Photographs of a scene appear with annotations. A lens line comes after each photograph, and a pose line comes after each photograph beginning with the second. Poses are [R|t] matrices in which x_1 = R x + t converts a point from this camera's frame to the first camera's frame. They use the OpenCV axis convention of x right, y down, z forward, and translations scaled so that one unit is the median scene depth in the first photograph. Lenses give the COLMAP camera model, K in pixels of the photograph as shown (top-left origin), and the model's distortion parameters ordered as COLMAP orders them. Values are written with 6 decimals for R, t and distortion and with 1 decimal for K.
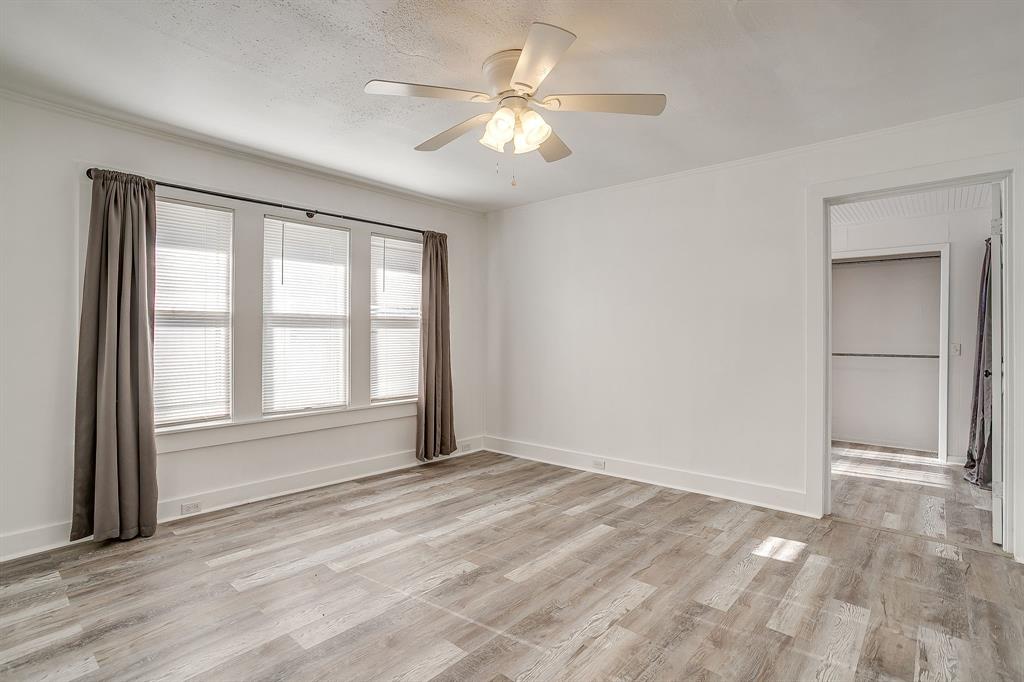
lens RADIAL K [[480.3, 0, 512.0], [0, 480.3, 341.0], [0, 0, 1]] dist [-0.062062, 0.028544]
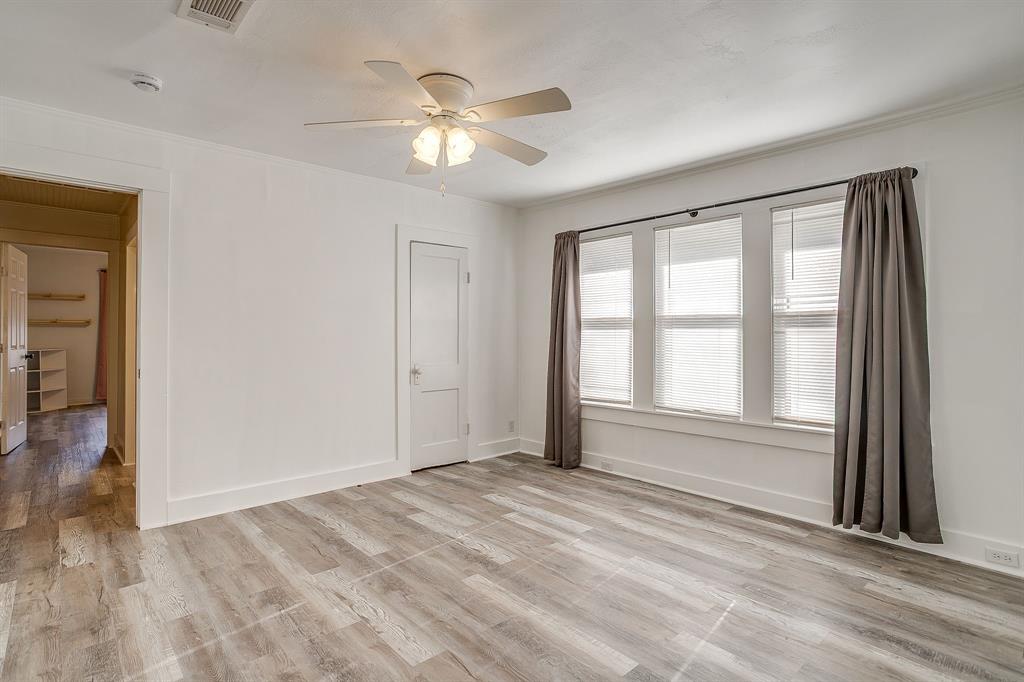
lens RADIAL K [[509.4, 0, 515.3], [0, 509.4, 333.9], [0, 0, 1]] dist [-0.060940, 0.035569]
pose [[-0.080960, -0.002557, -0.996714, 0.736870], [-0.015765, 0.999875, -0.001285, -0.011214], [0.996593, 0.015609, -0.080991, 0.816545]]
